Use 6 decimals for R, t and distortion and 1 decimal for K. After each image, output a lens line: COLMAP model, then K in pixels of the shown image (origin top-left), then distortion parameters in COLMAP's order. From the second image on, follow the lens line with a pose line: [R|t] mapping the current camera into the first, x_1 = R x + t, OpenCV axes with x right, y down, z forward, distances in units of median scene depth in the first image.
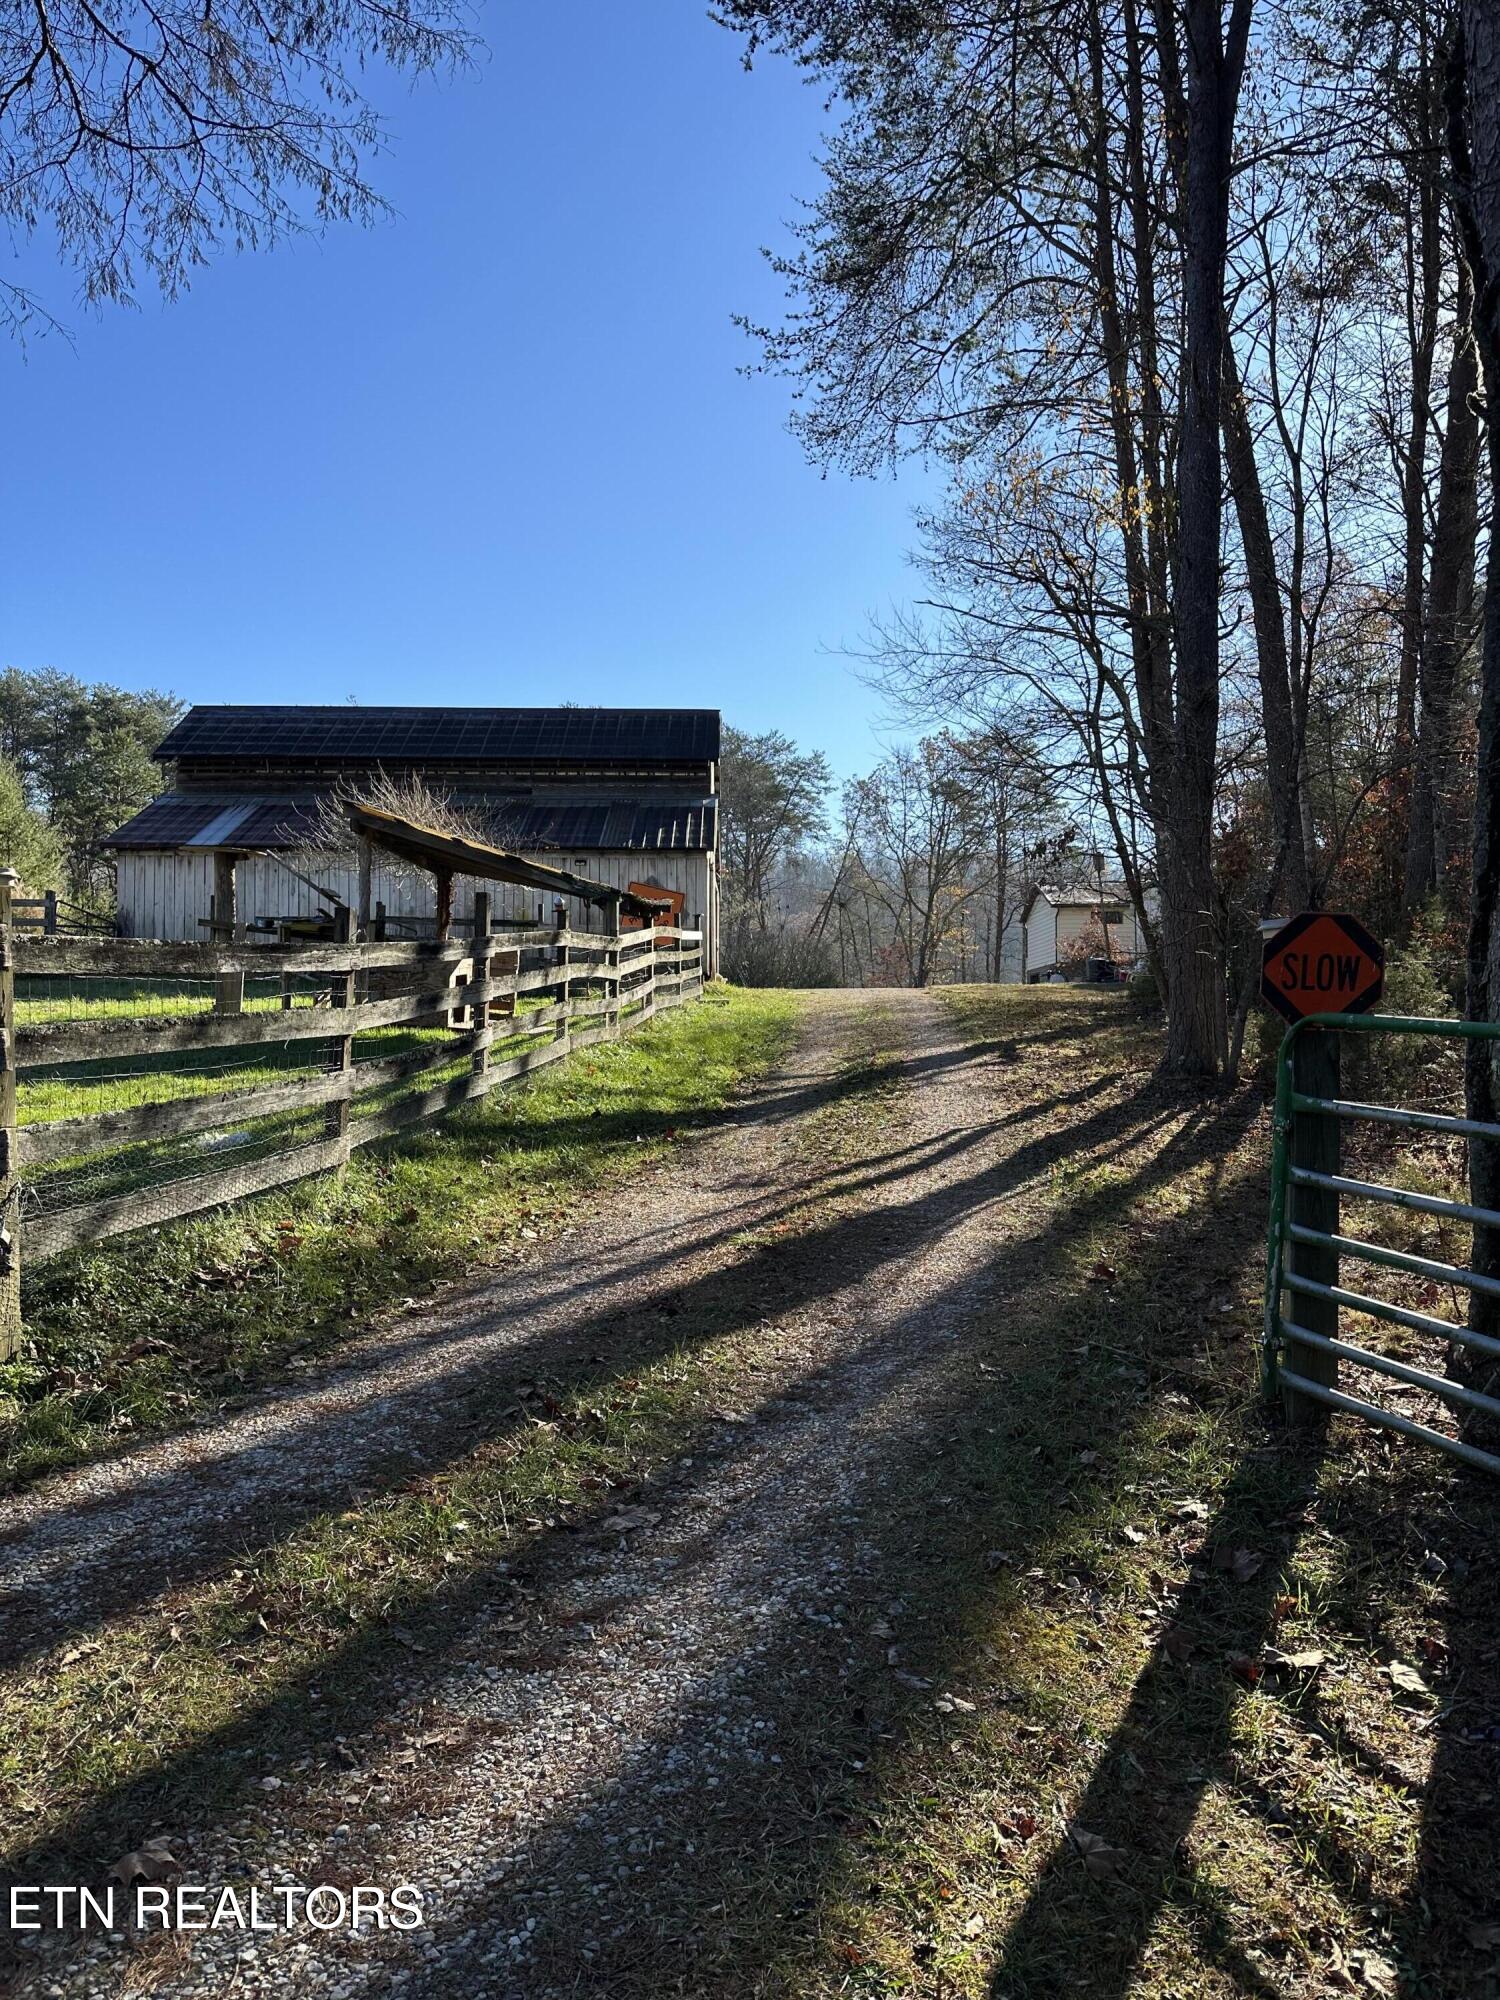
lens RADIAL K [[1382.3, 0, 778.3], [0, 1382.3, 1000.8], [0, 0, 1]] dist [0.112982, -0.132935]
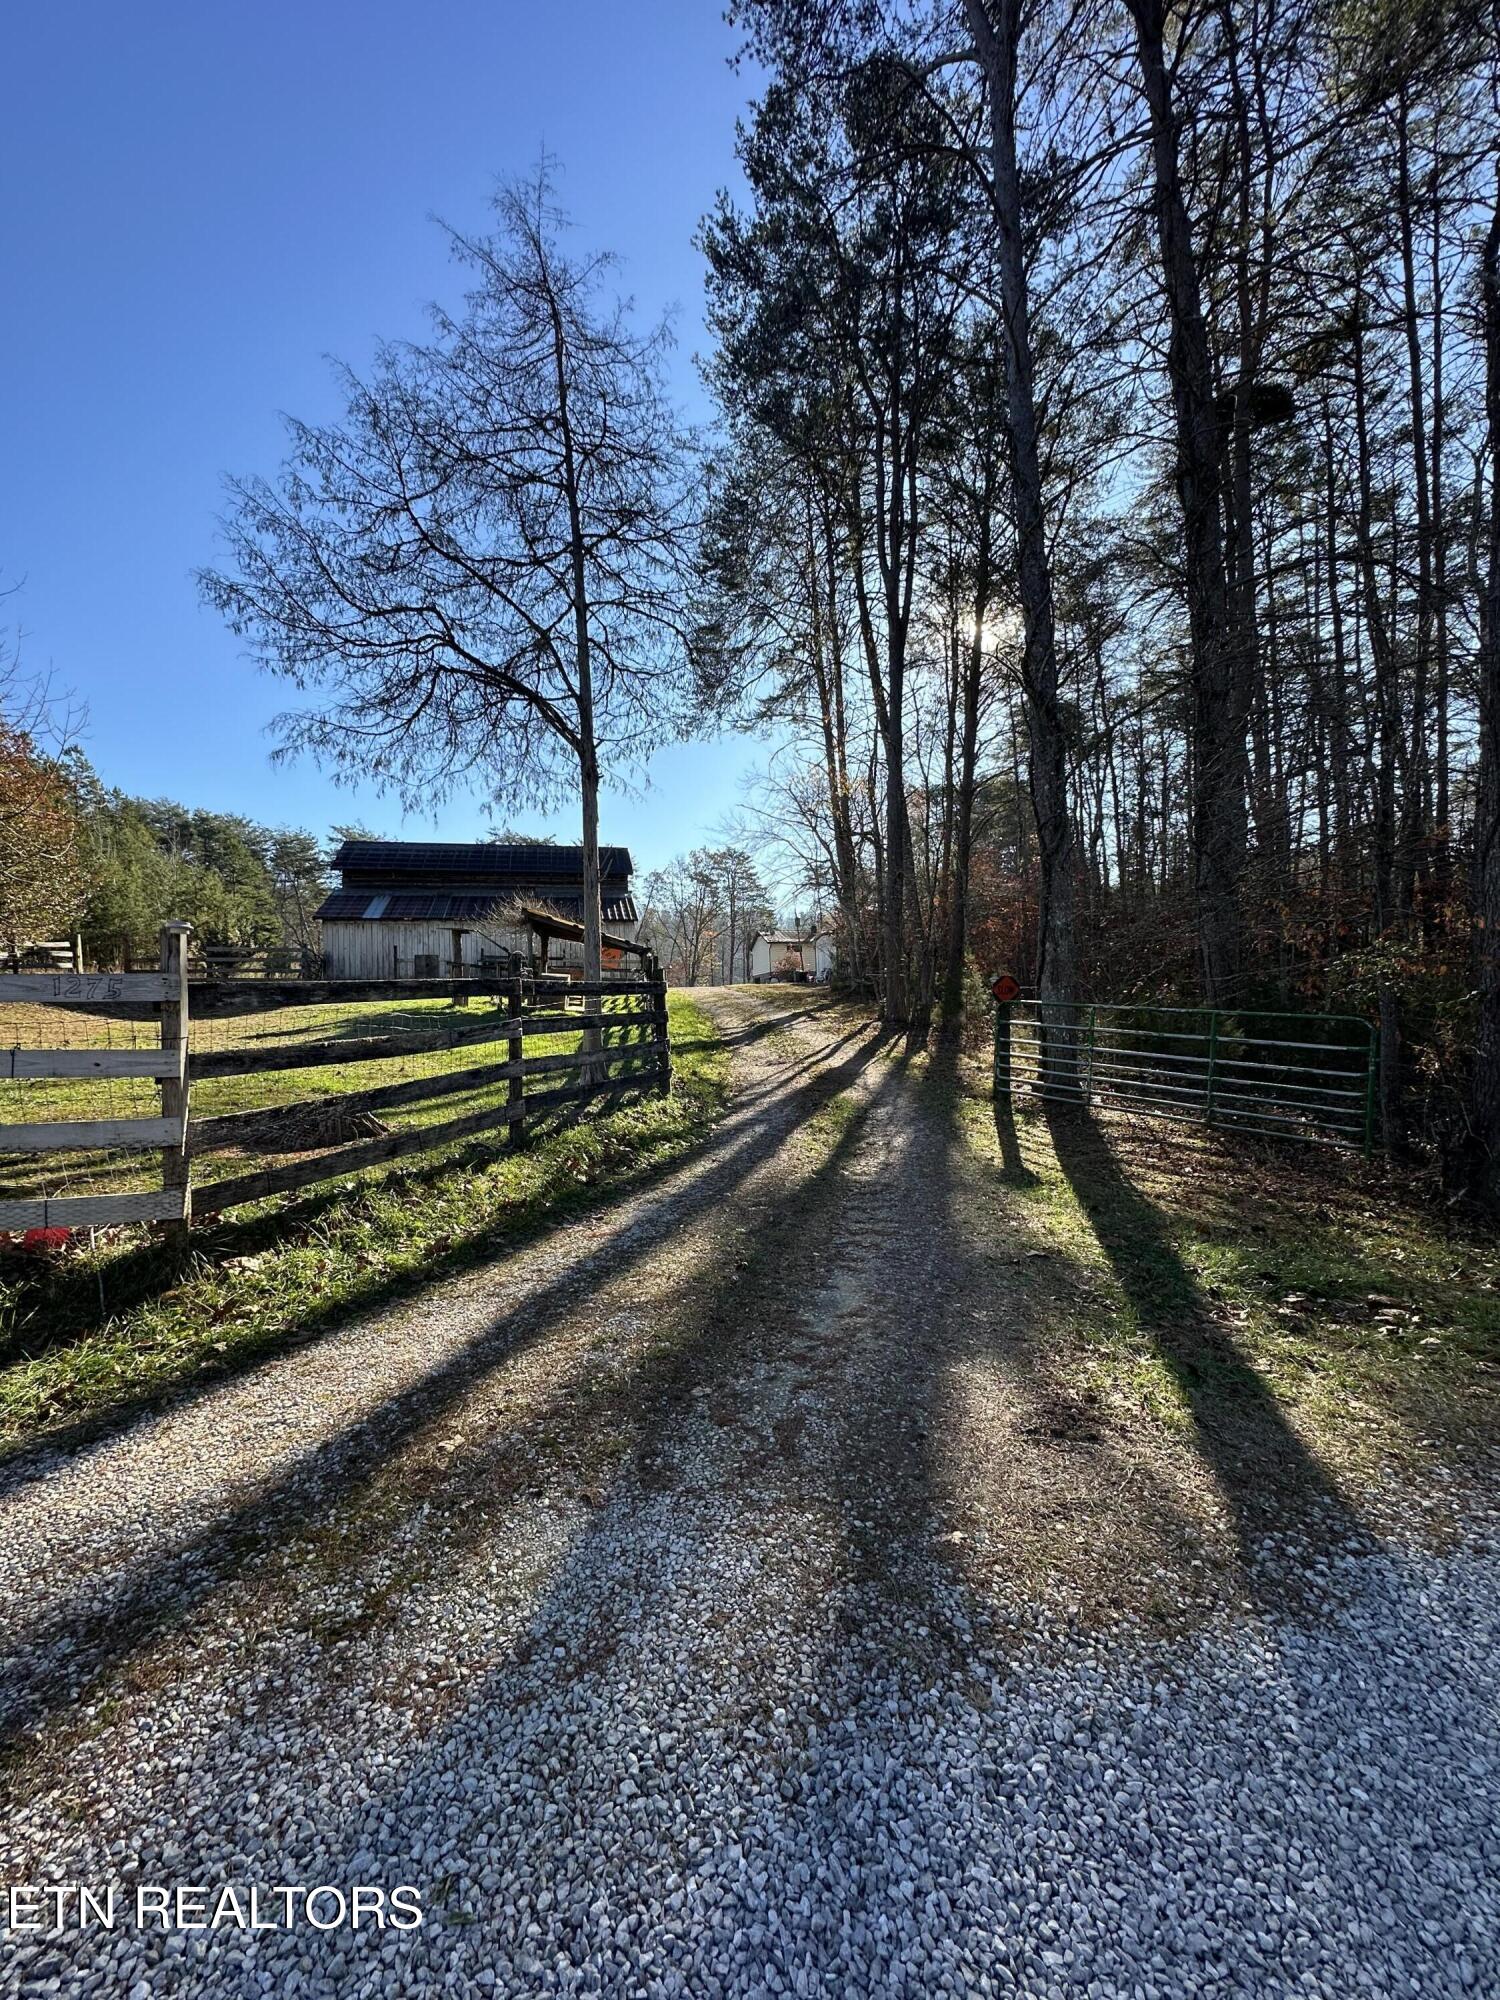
lens RADIAL K [[796.0, 0, 746.8], [0, 796.0, 1006.8], [0, 0, 1]] dist [-0.002485, 0.000342]
pose [[0.978926, -0.015375, 0.203638, -0.134196], [0.011586, 0.999737, 0.019785, -0.004138], [-0.203889, -0.017009, 0.978846, -0.184548]]
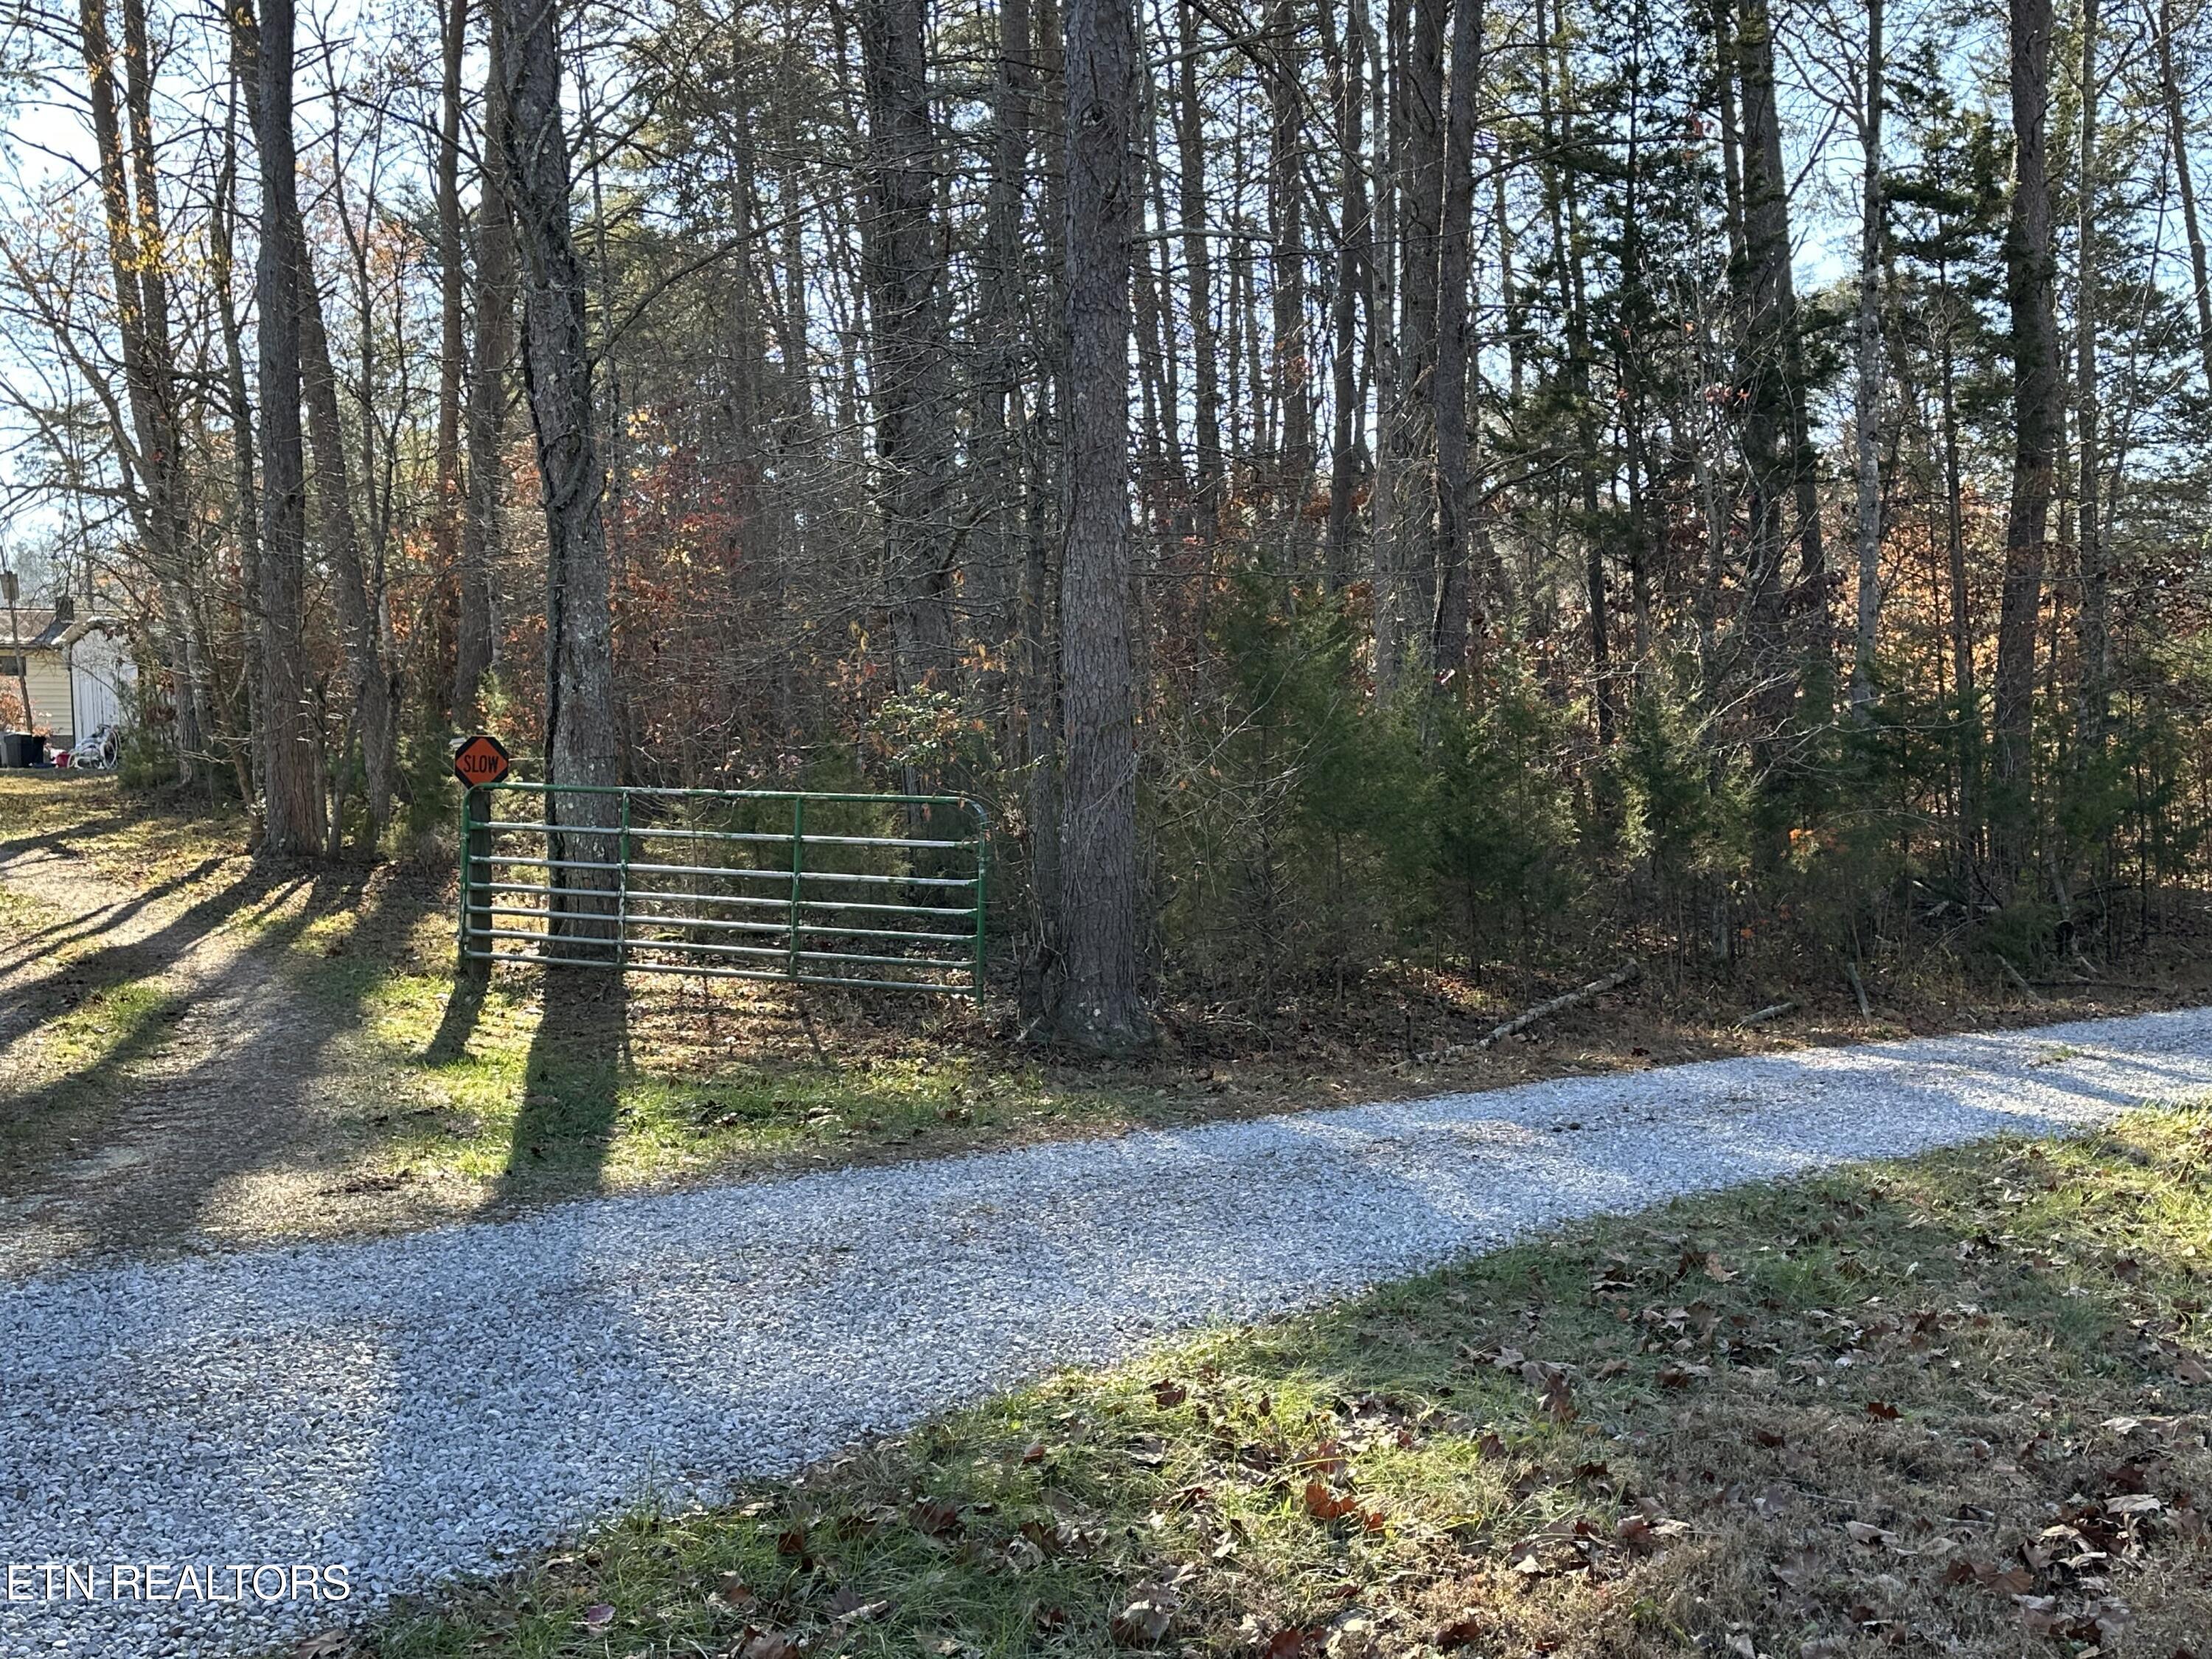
lens RADIAL K [[2313.6, 0, 1111.2], [0, 2313.6, 834.5], [0, 0, 1]] dist [0.215759, -0.450920]
pose [[0.761924, -0.025099, 0.647180, -0.190391], [0.014886, 0.999664, 0.021243, 0.004096], [-0.647495, -0.006552, 0.762041, -0.372889]]
